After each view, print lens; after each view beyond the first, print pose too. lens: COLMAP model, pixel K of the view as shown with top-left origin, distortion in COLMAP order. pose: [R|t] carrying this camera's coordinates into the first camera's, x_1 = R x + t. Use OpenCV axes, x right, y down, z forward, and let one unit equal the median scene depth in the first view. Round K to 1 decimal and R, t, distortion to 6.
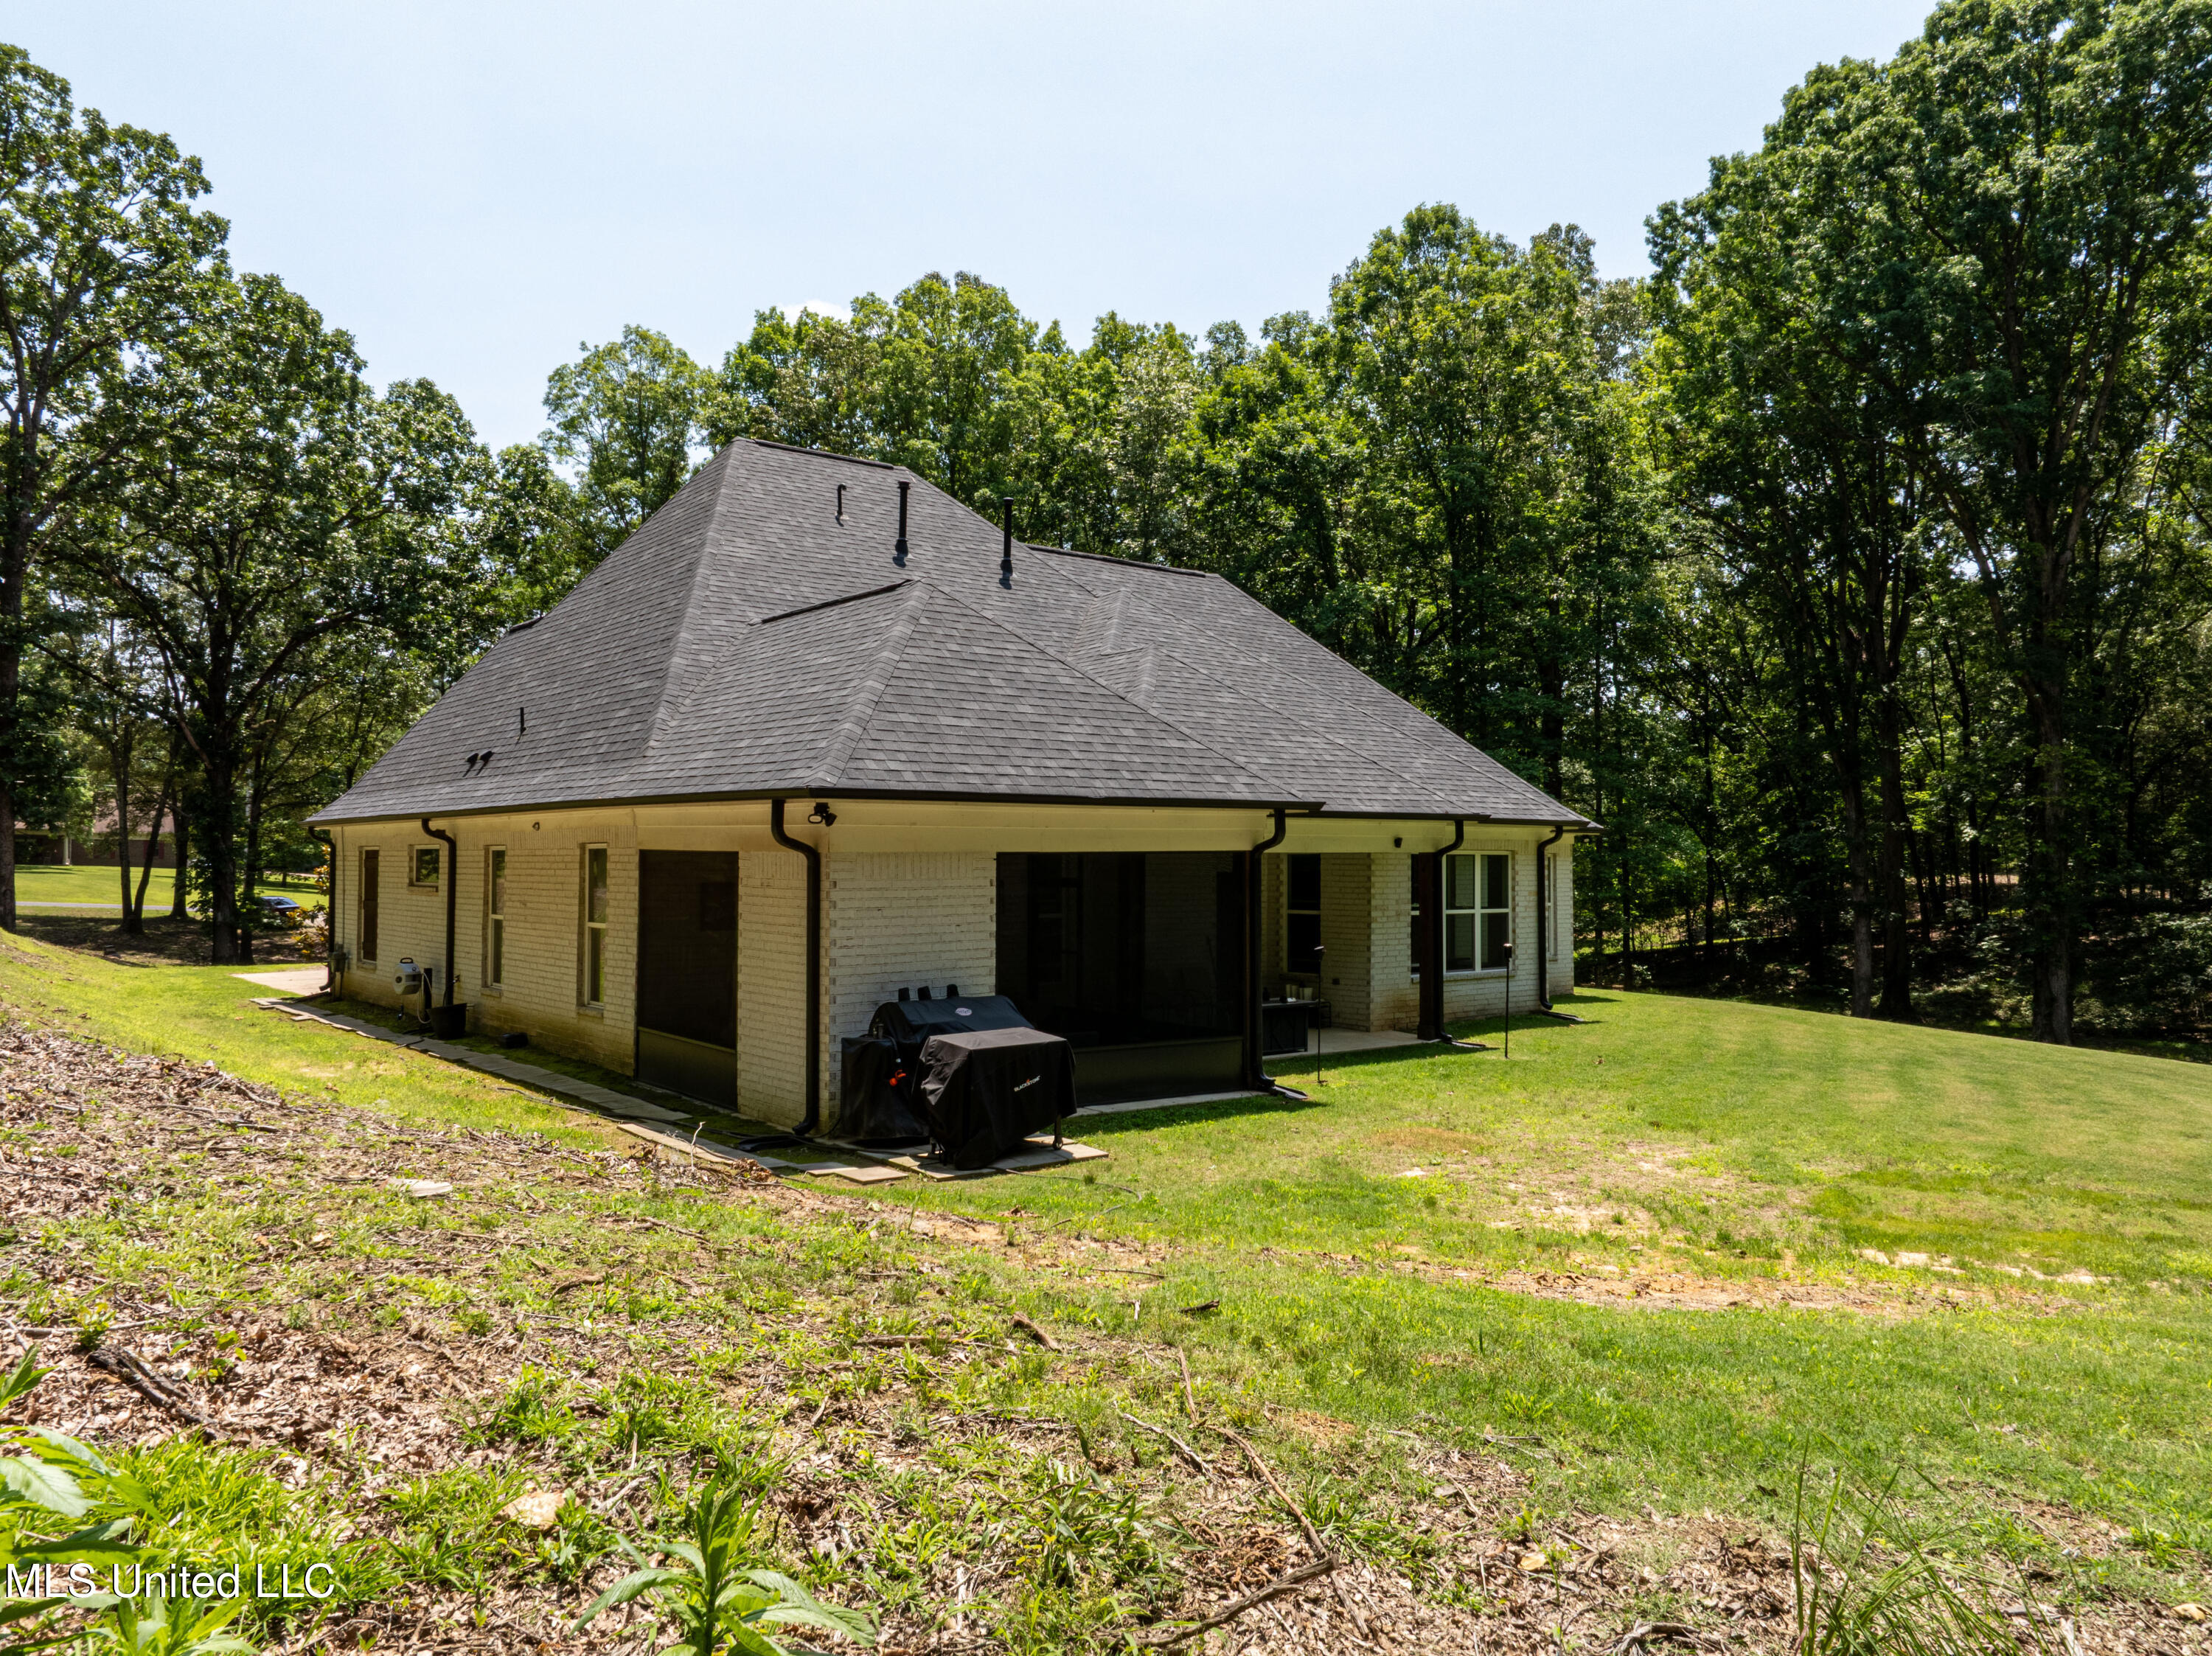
lens RADIAL K [[1528.6, 0, 1106.0], [0, 1528.6, 828.0], [0, 0, 1]] dist [-0.035464, 0.008398]
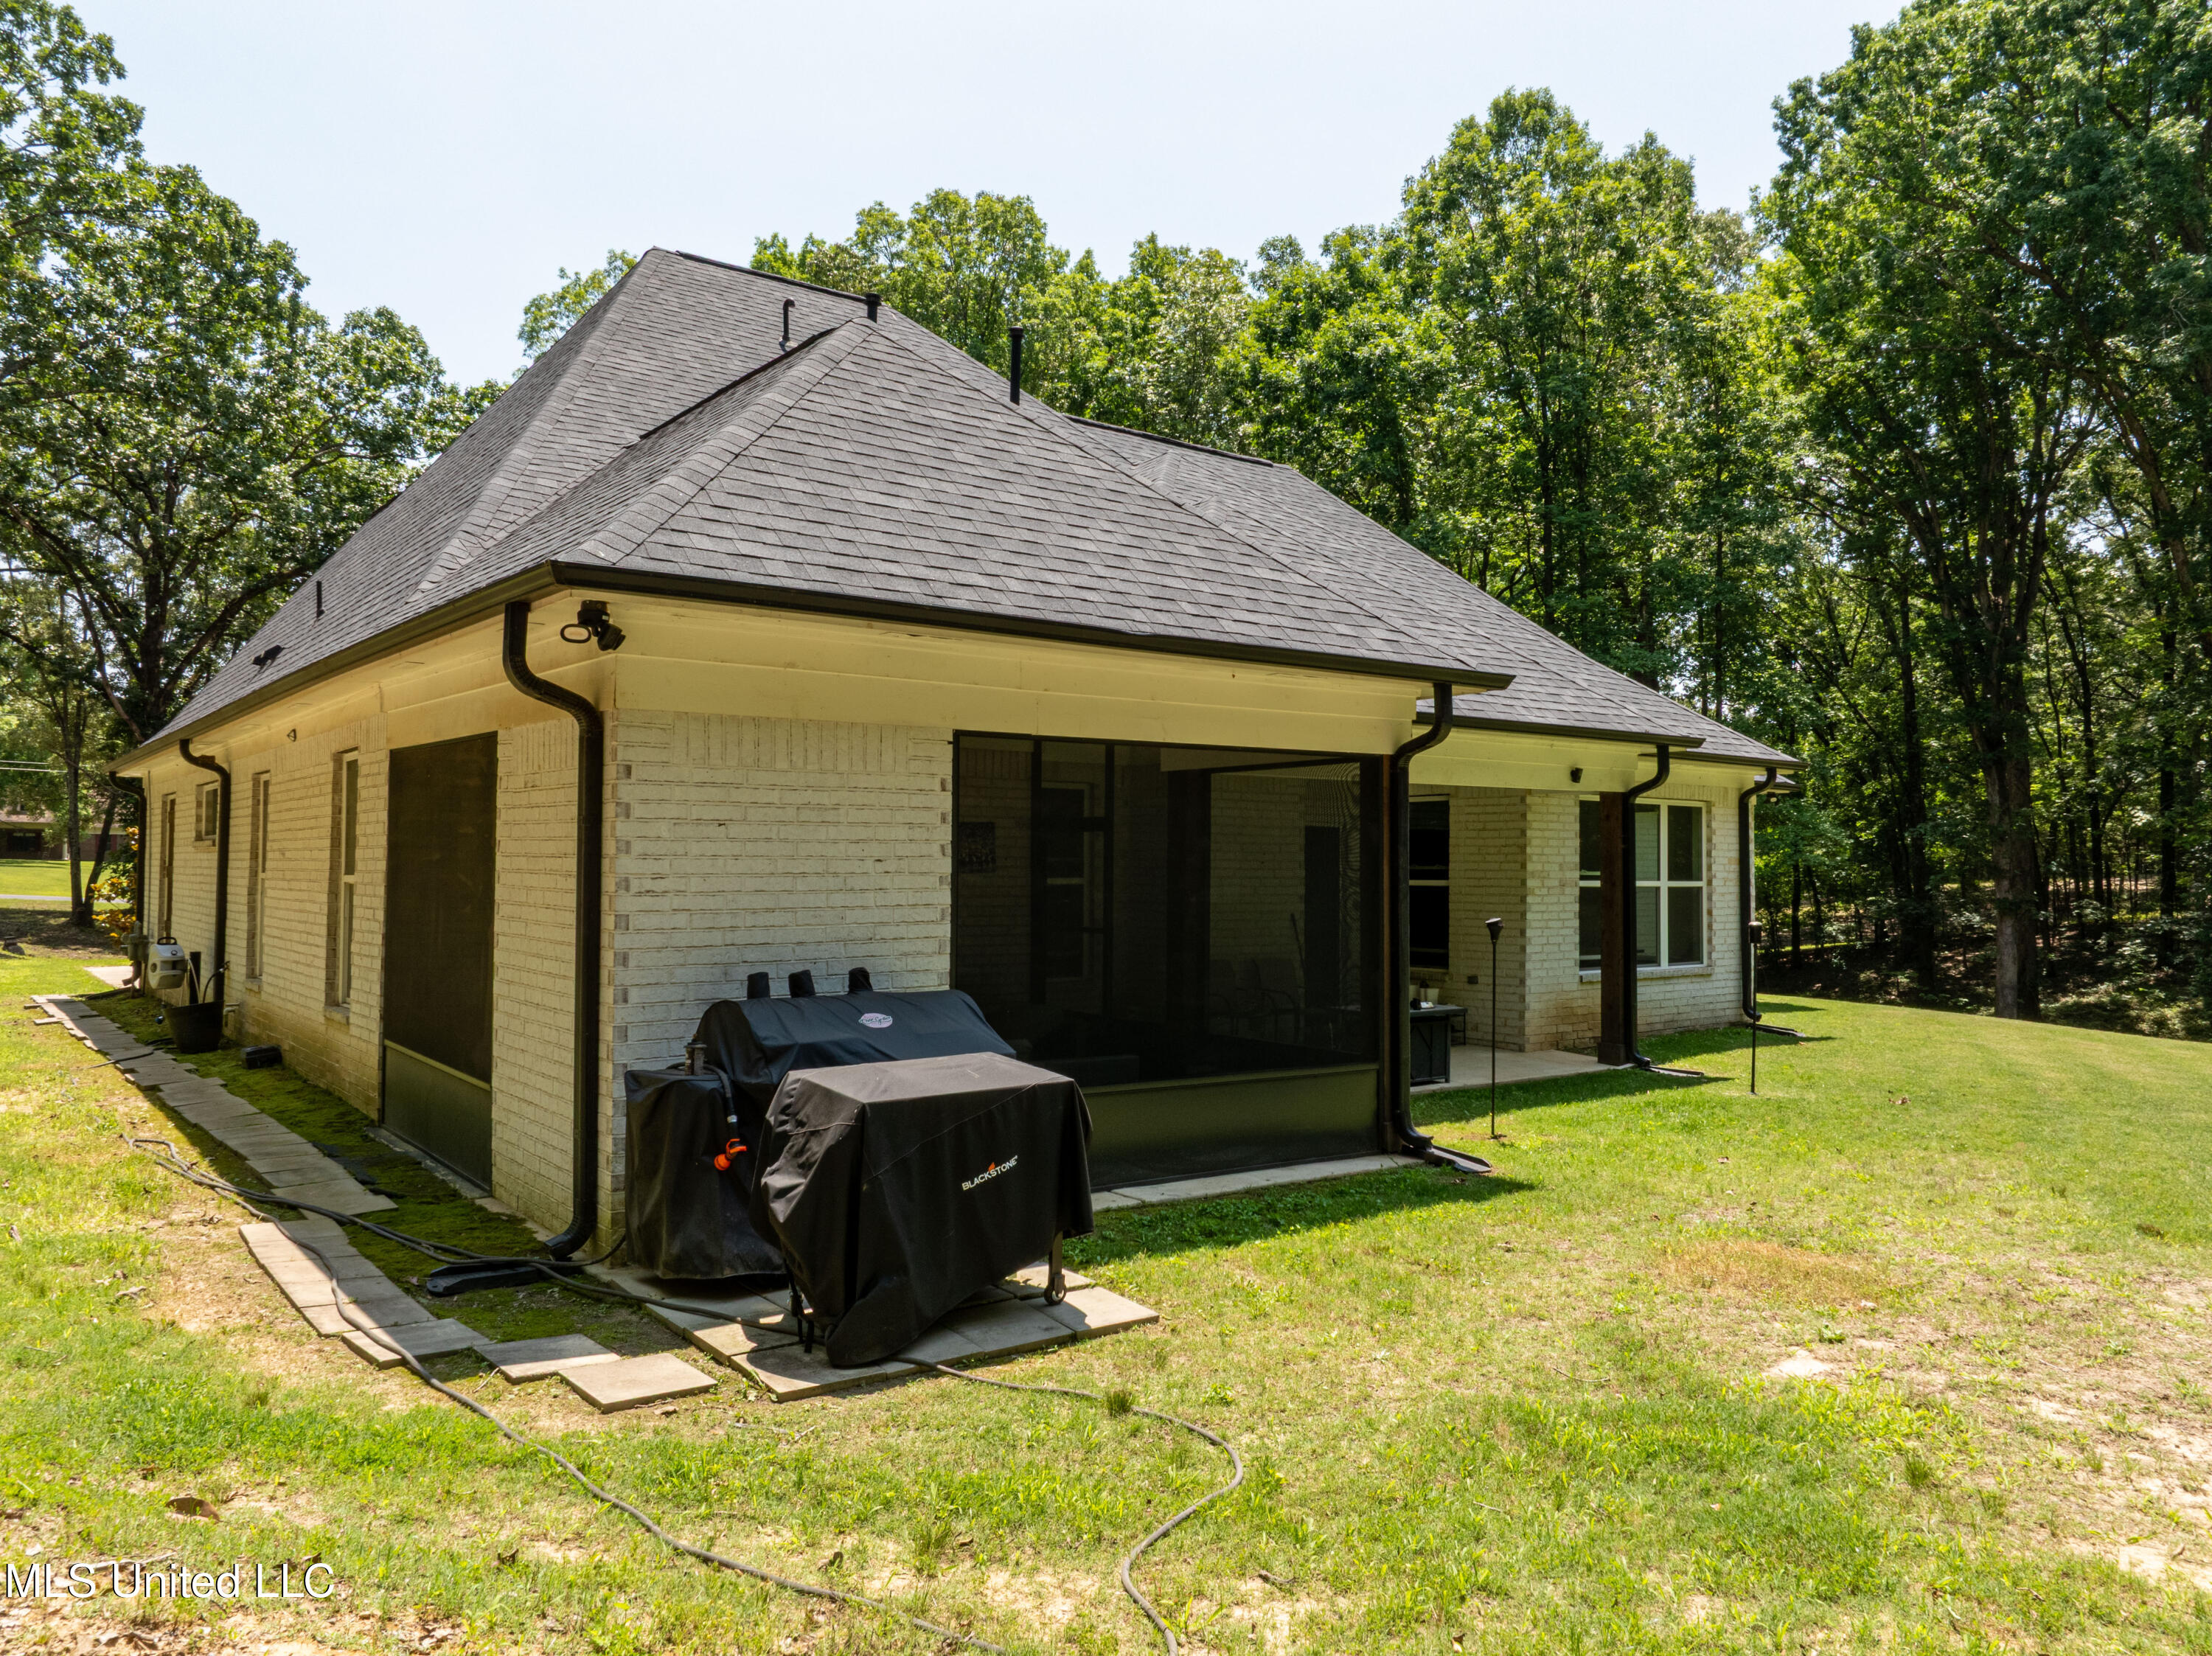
lens RADIAL K [[1528.6, 0, 1106.0], [0, 1528.6, 828.0], [0, 0, 1]] dist [-0.035464, 0.008398]
pose [[0.999729, 0.004073, -0.022901, -0.001320], [-0.004175, 0.999982, -0.004415, 0.017048], [0.022883, 0.004509, 0.999728, 0.144652]]
